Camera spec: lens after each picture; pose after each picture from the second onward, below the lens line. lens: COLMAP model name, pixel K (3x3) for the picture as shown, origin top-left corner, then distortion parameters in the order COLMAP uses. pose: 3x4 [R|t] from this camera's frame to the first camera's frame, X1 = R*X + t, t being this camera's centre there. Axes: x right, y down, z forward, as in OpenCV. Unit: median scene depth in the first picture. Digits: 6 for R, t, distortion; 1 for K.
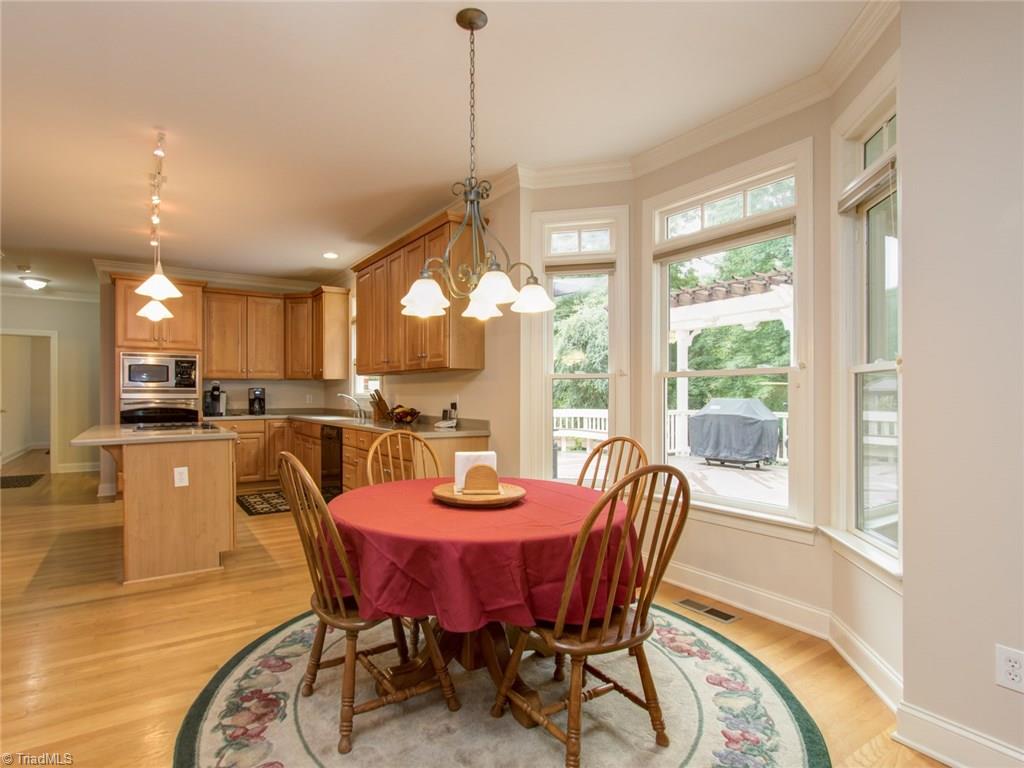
lens RADIAL K [[550.9, 0, 503.1], [0, 550.9, 389.2], [0, 0, 1]] dist [0.001031, -0.003927]
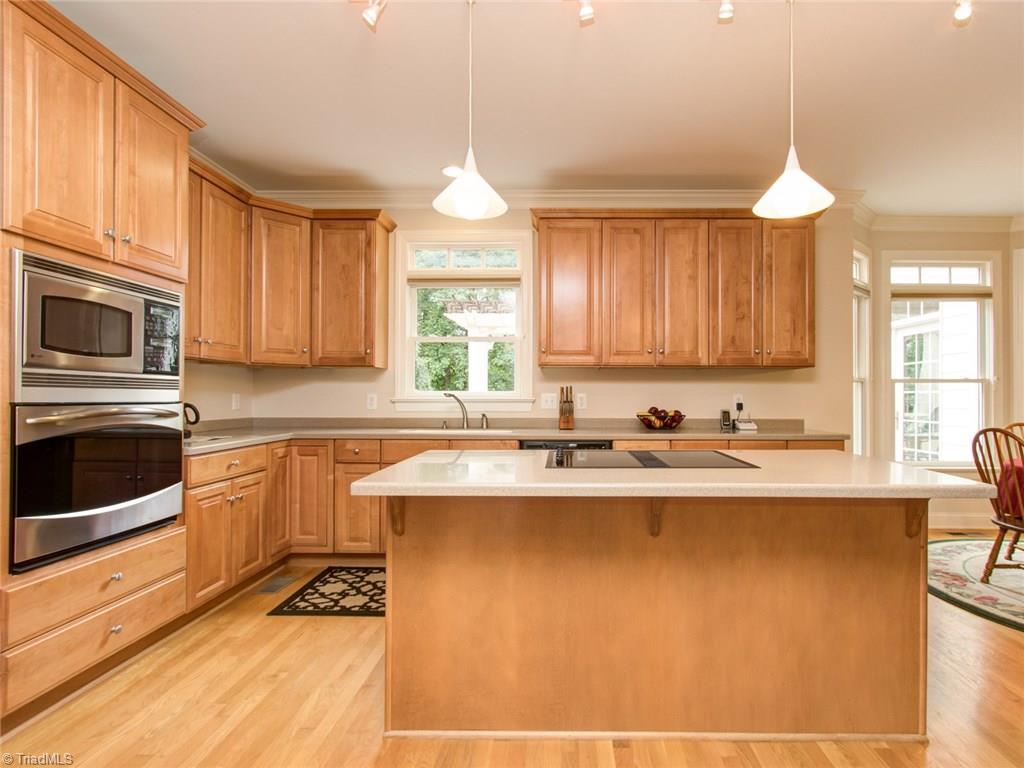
lens RADIAL K [[518.6, 0, 555.0], [0, 518.6, 394.7], [0, 0, 1]] dist [0.018345, -0.000462]
pose [[0.560258, 0.003745, 0.828310, -0.716877], [-0.009041, 0.999958, 0.001593, 0.008526], [-0.828269, -0.008381, 0.560268, 0.554619]]
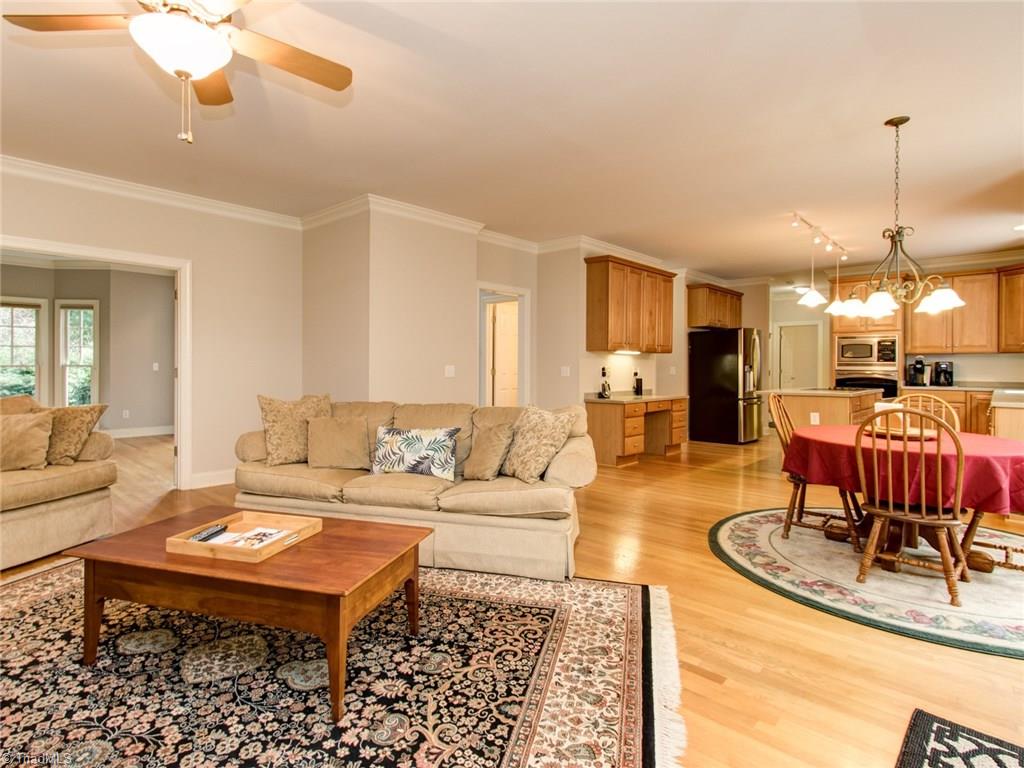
lens RADIAL K [[550.9, 0, 477.2], [0, 550.9, 368.1], [0, 0, 1]] dist [0.001031, -0.003927]
pose [[0.224760, 0.008710, -0.974375, 0.415441], [0.002033, 0.999954, 0.009408, -0.002110], [0.974412, -0.004096, 0.224732, -0.171516]]
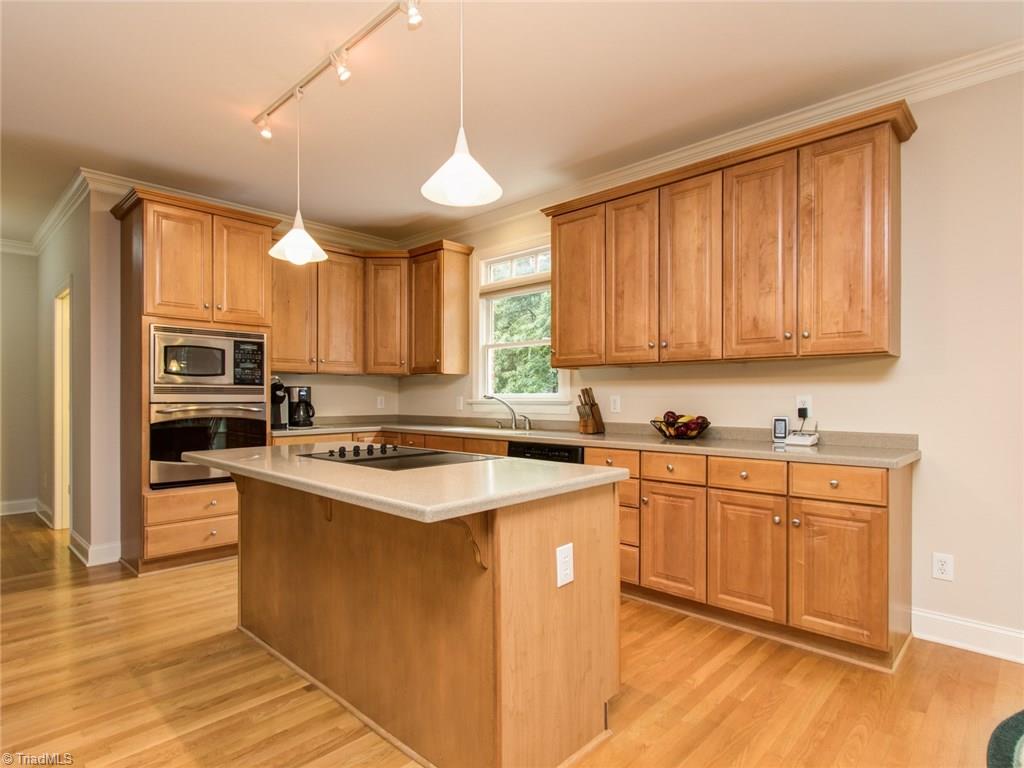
lens RADIAL K [[550.9, 0, 512.1], [0, 550.9, 402.6], [0, 0, 1]] dist [0.001031, -0.003927]
pose [[0.972403, -0.001924, 0.233298, -0.425312], [-0.002400, 0.999831, 0.018251, 0.004979], [-0.233294, -0.018308, 0.972234, 0.313004]]
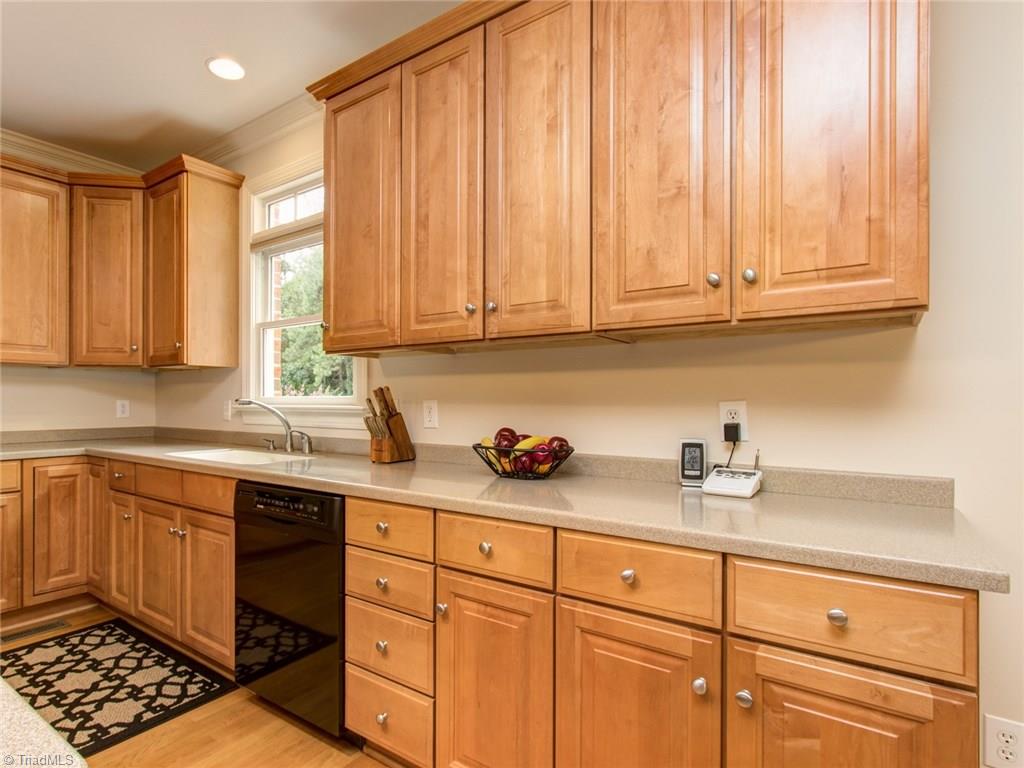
lens RADIAL K [[550.9, 0, 486.2], [0, 550.9, 400.8], [0, 0, 1]] dist [0.001031, -0.003927]
pose [[0.934824, 0.004347, 0.355083, -0.268884], [-0.007111, 0.999954, 0.006477, 0.005911], [-0.355039, -0.008580, 0.934812, 0.519561]]
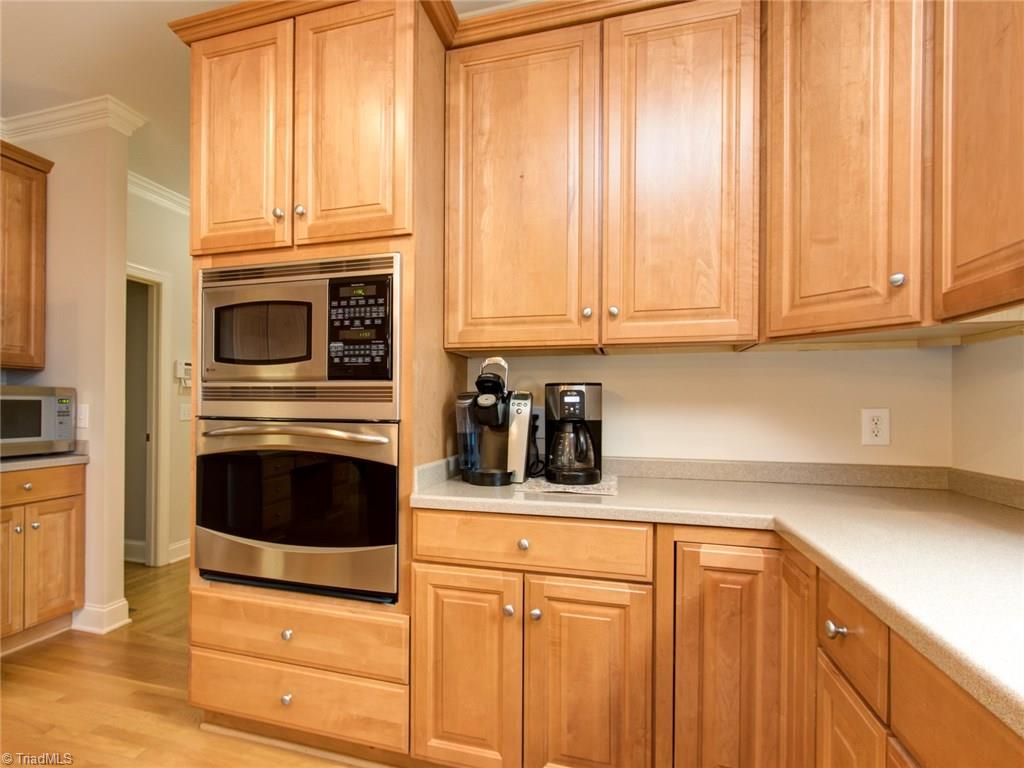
lens RADIAL K [[550.9, 0, 443.1], [0, 550.9, 413.6], [0, 0, 1]] dist [0.001031, -0.003927]
pose [[0.612021, 0.010539, -0.790771, -0.334033], [0.000043, 0.999911, 0.013359, 0.010187], [0.790842, -0.008210, 0.611966, 0.854526]]
